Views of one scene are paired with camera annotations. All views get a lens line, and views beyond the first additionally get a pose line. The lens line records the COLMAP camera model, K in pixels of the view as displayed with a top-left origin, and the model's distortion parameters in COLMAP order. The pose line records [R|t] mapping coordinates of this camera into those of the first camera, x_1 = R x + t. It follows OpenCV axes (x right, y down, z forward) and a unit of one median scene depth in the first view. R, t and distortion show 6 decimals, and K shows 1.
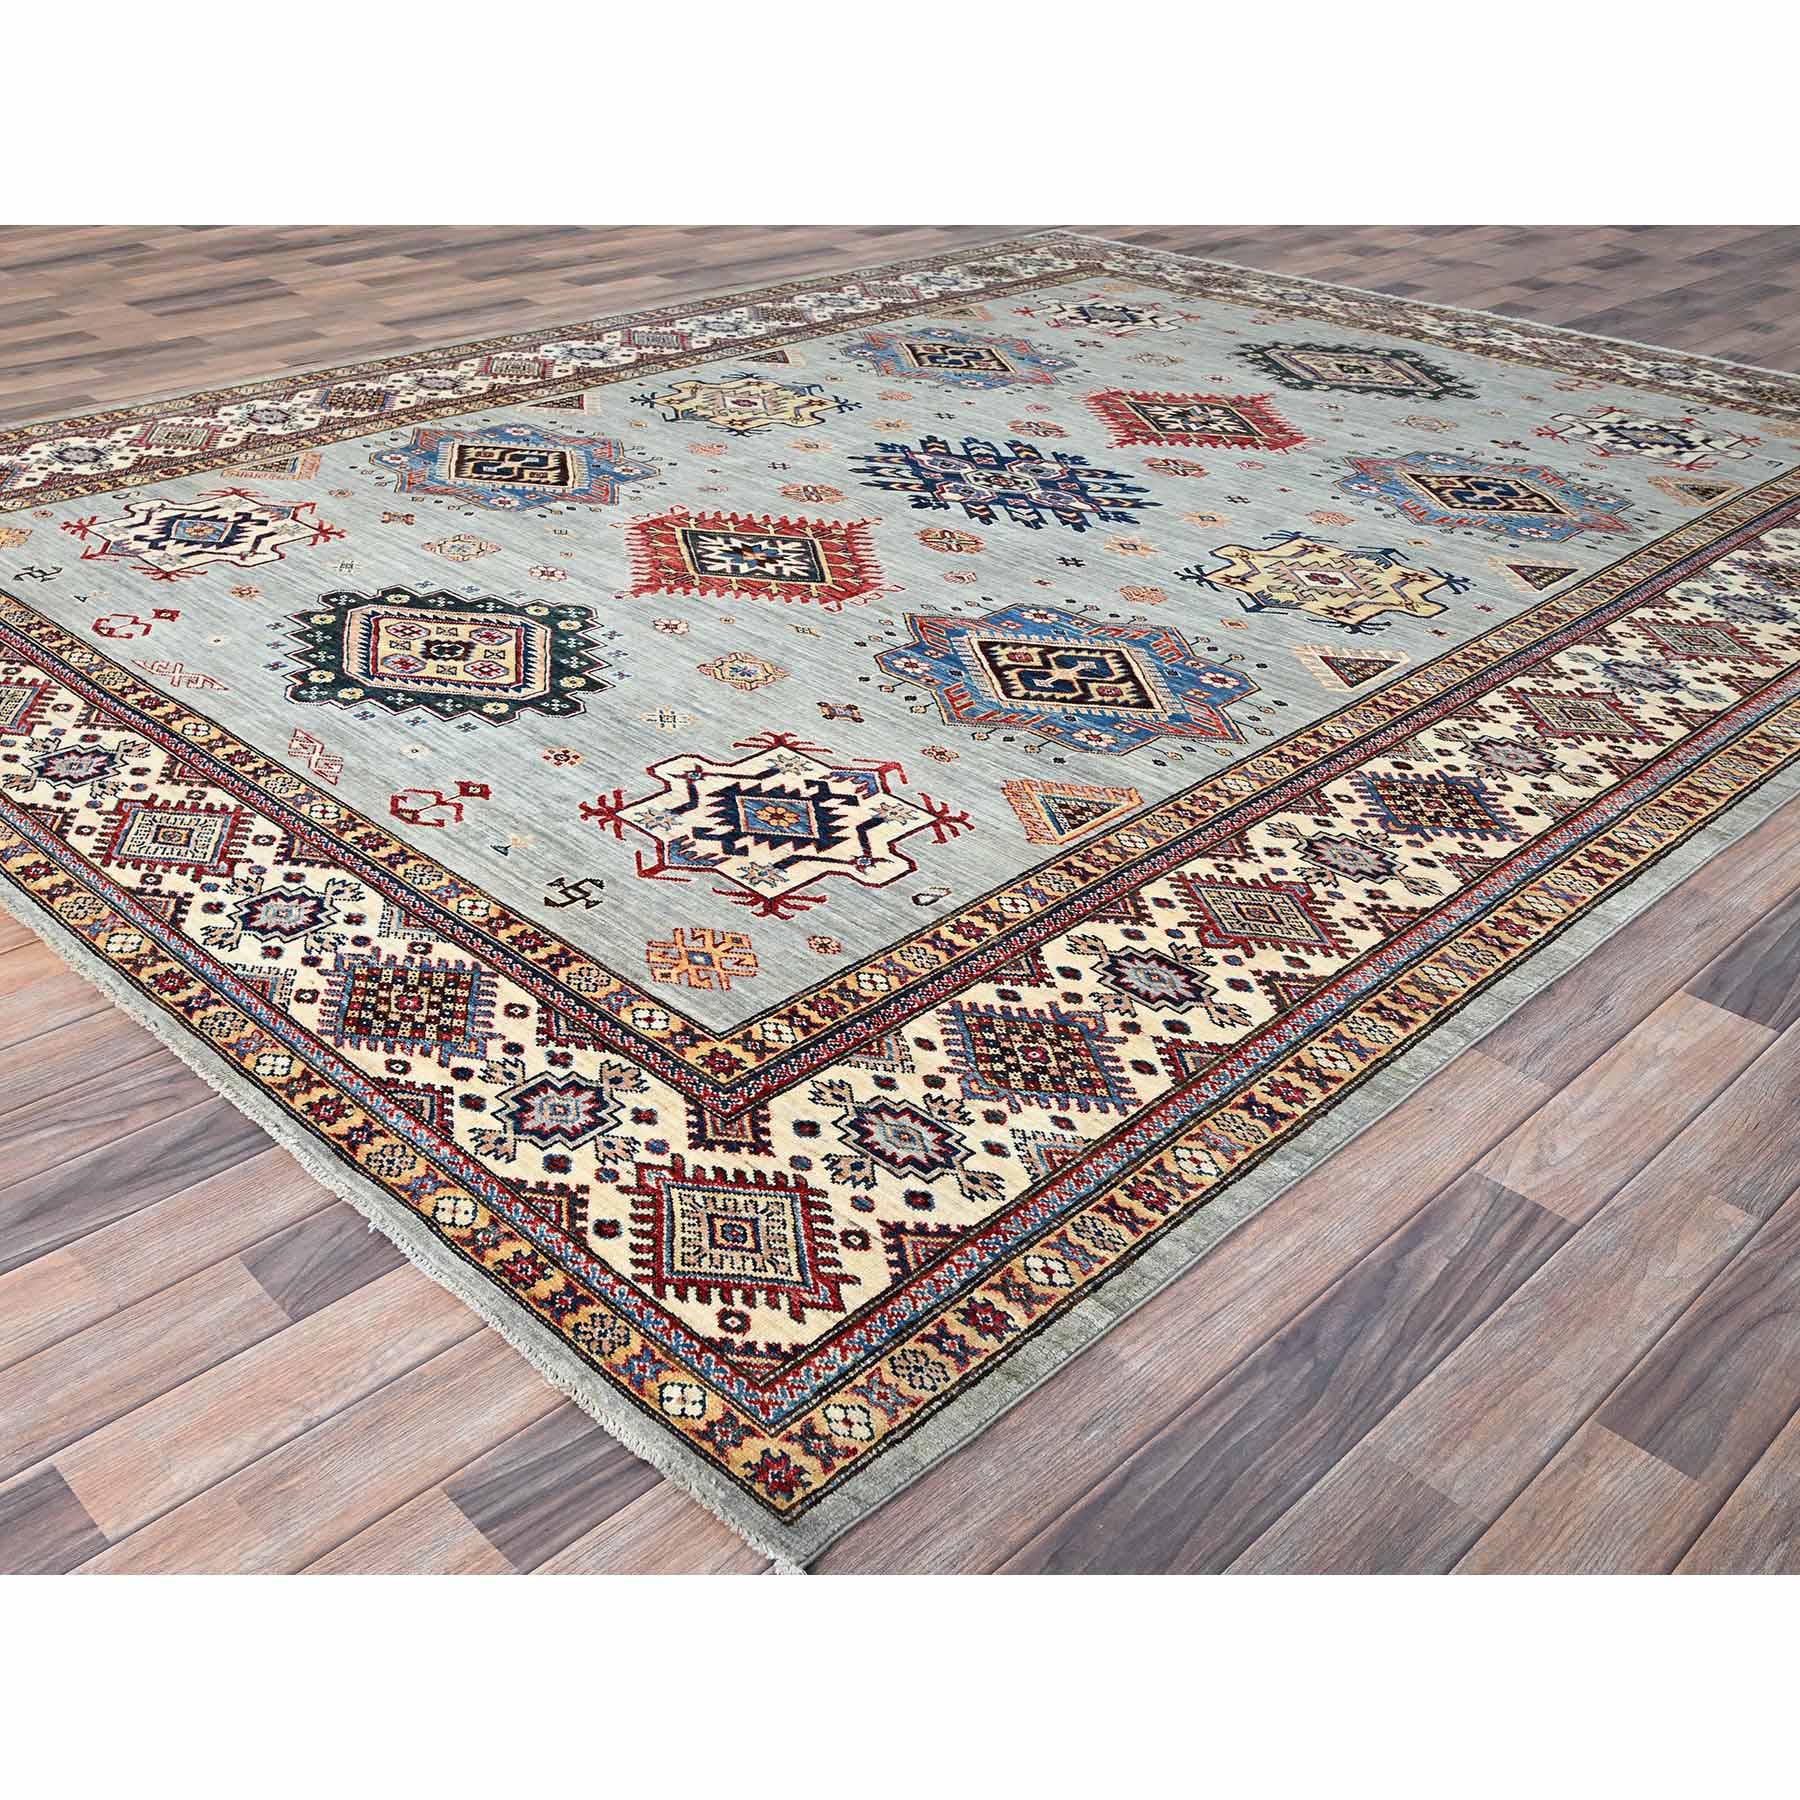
lens RADIAL K [[1892.0, 0, 900.0], [0, 1892.0, 900.0], [0, 0, 1]] dist [0.046435, 0.016746]
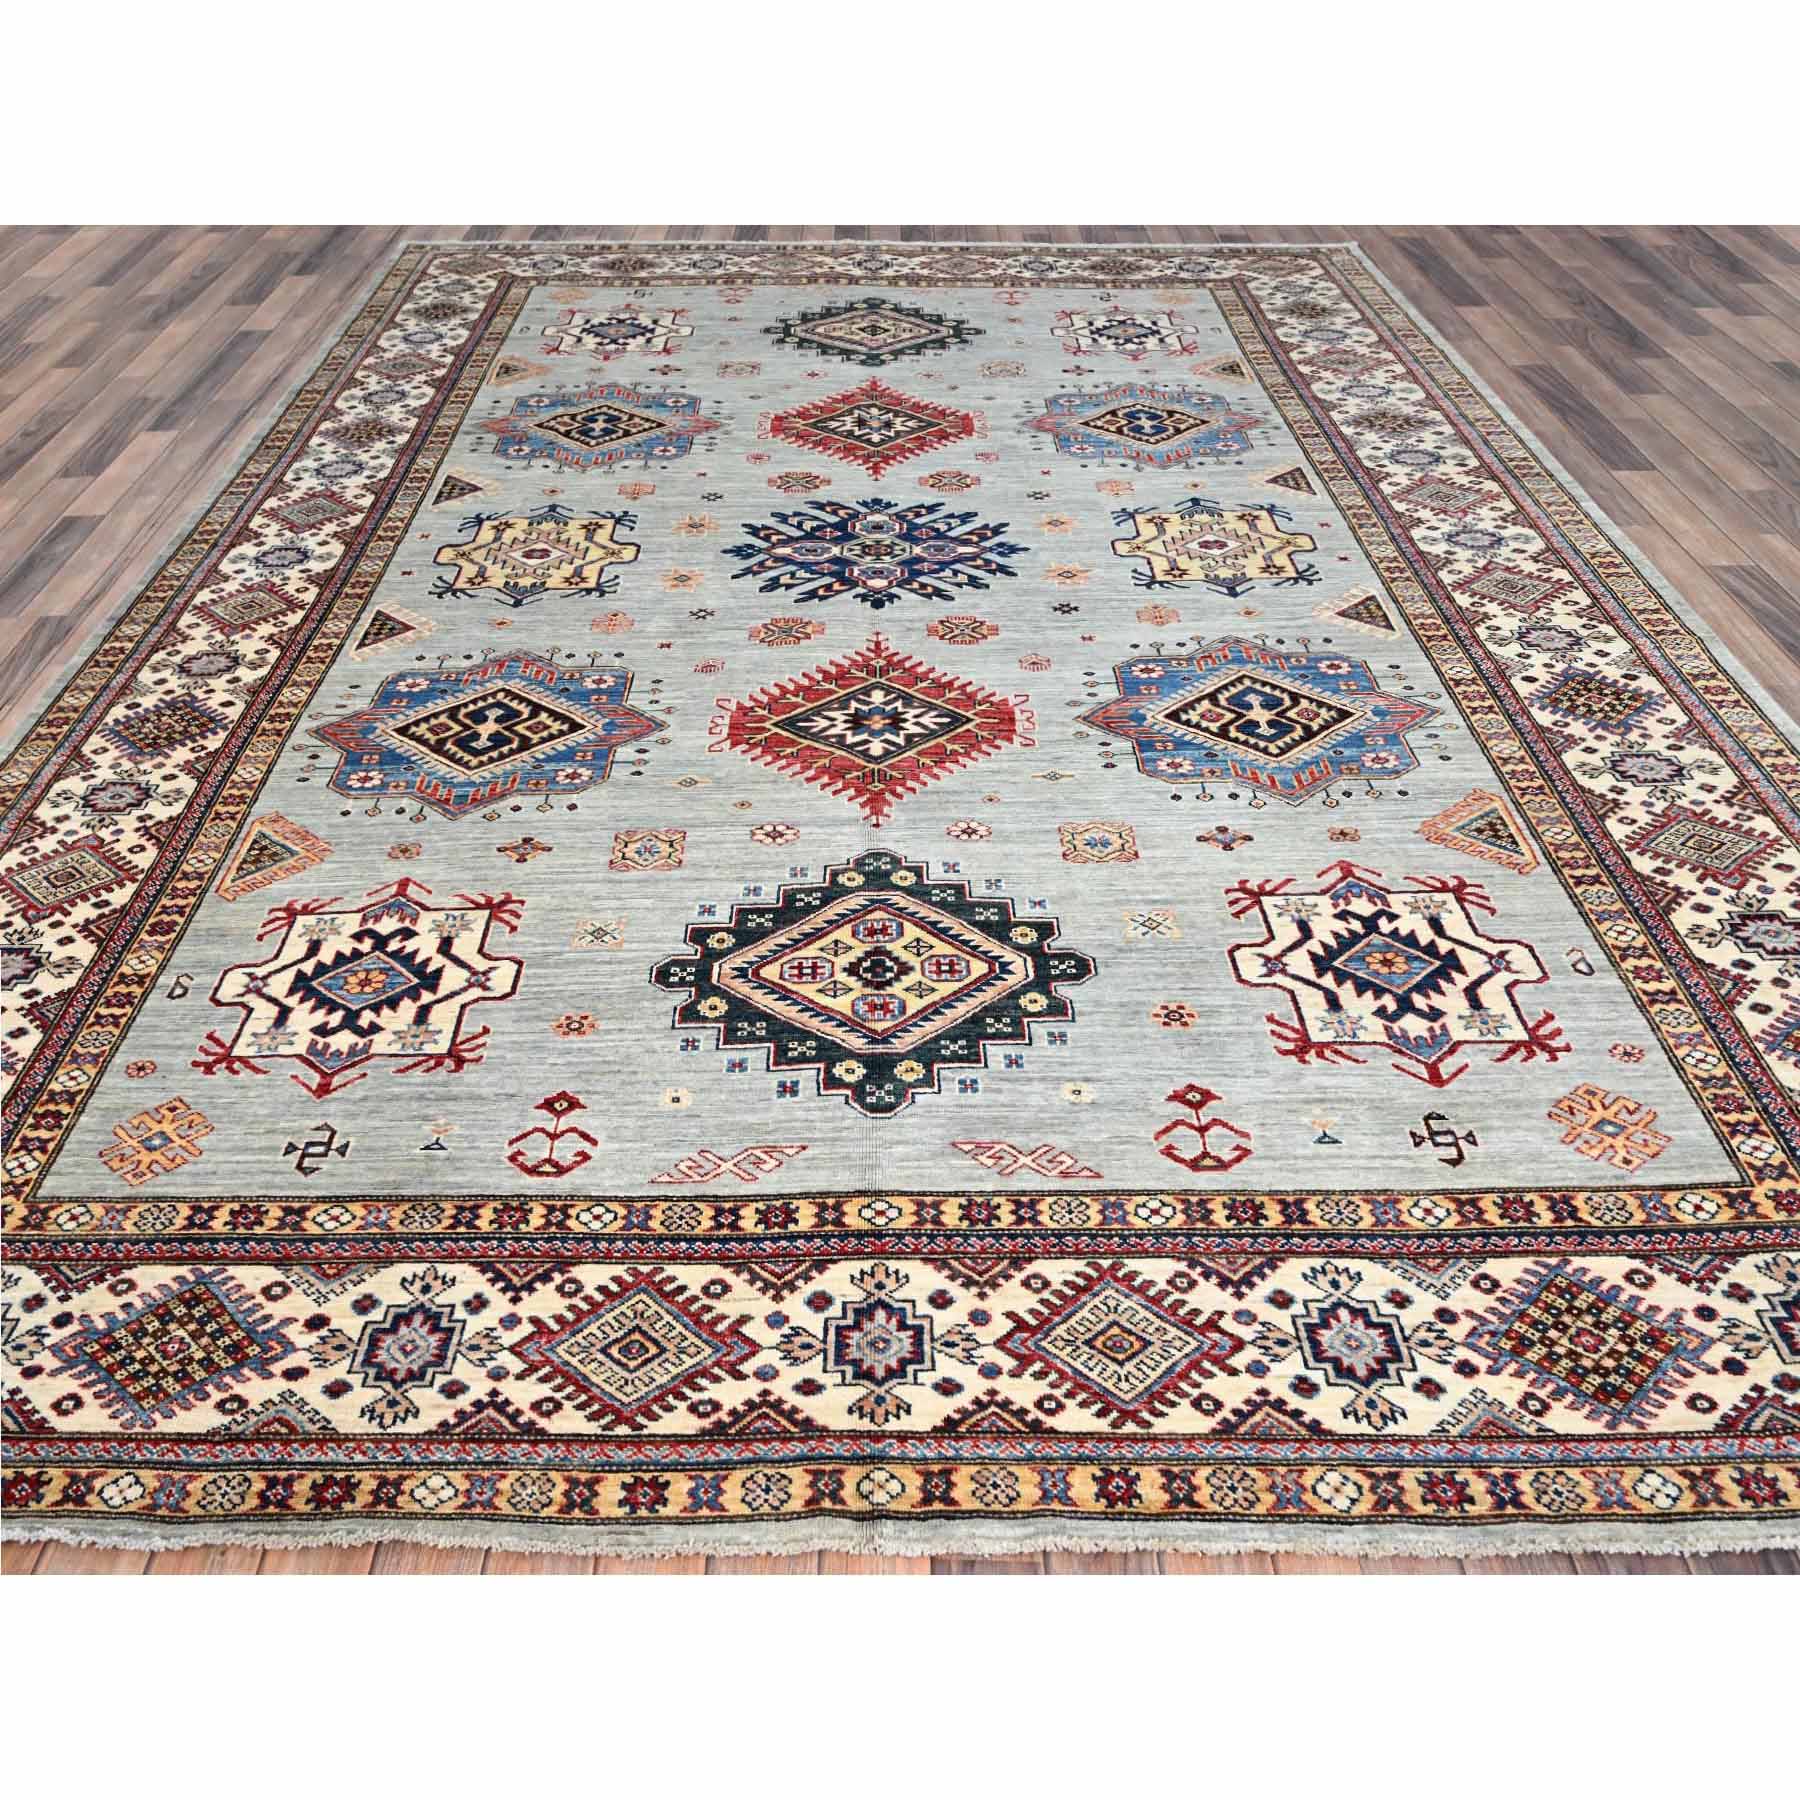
lens RADIAL K [[1287.9, 0, 943.2], [0, 1287.9, 906.9], [0, 0, 1]] dist [0.085200, -0.003001]
pose [[0.698416, -0.500132, 0.511940, -0.533719], [0.368462, 0.864496, 0.341880, -0.369326], [-0.613556, -0.050144, 0.788058, 0.474291]]
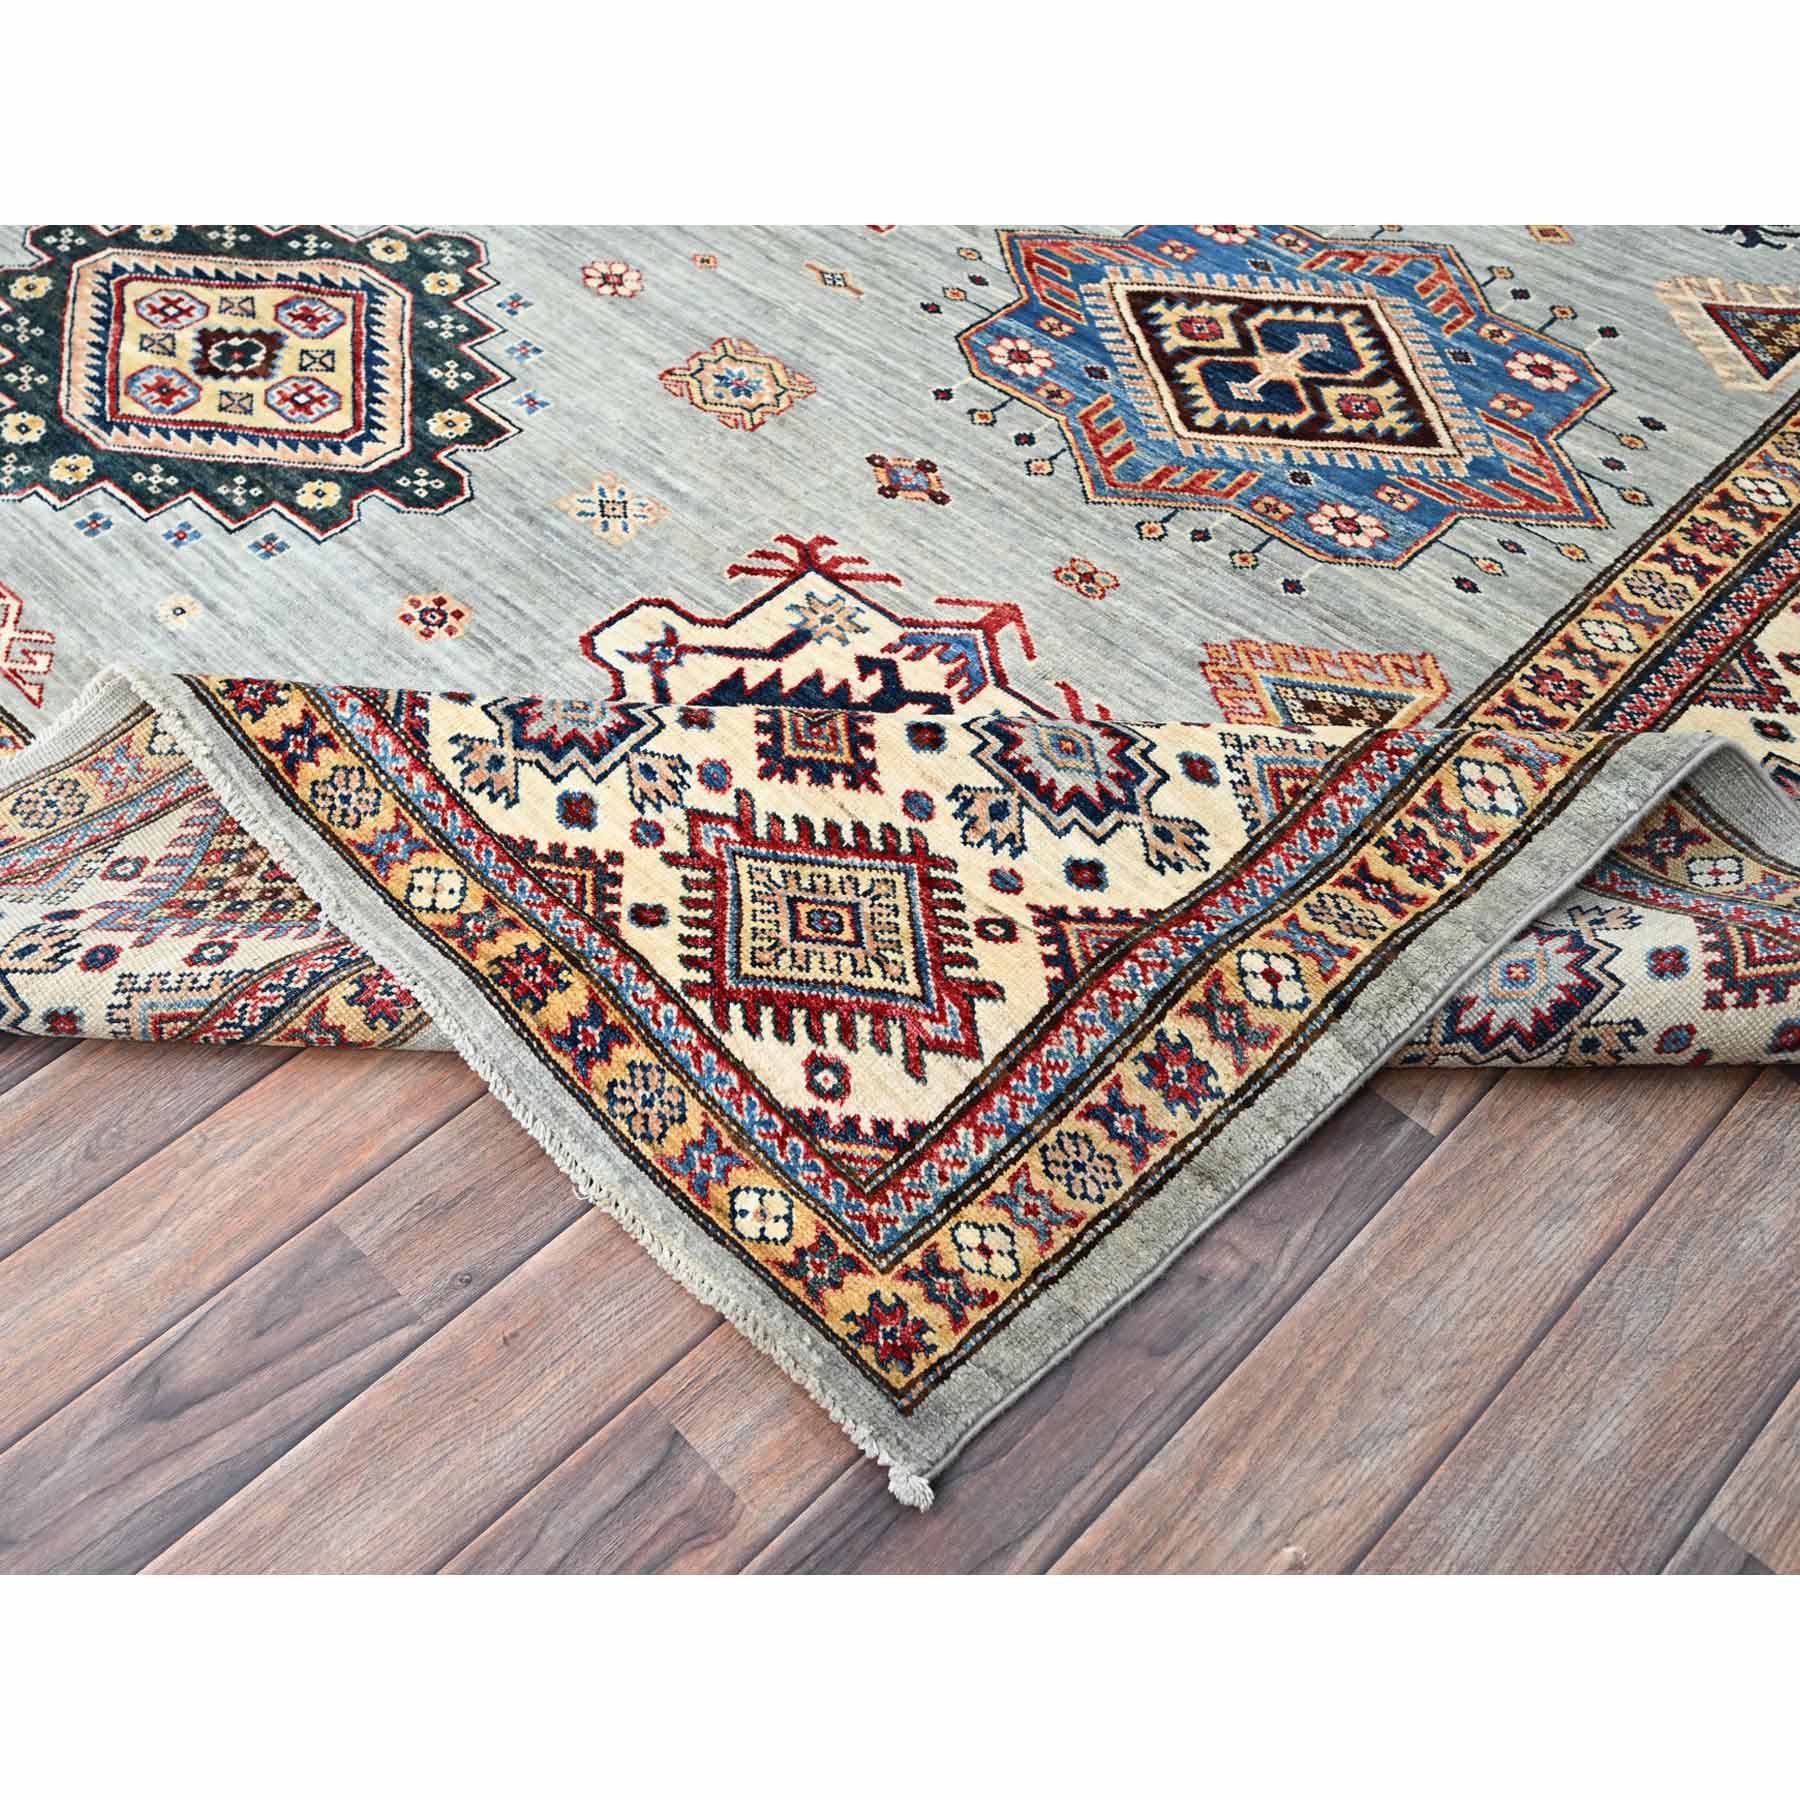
lens RADIAL K [[1958.1, 0, 900.0], [0, 1958.1, 900.0], [0, 0, 1]] dist [0.017732, 0.000099]
pose [[0.999609, -0.023784, -0.014724, -0.026639], [0.027294, 0.944564, 0.327190, -0.166494], [0.006126, -0.327464, 0.944844, 0.367368]]
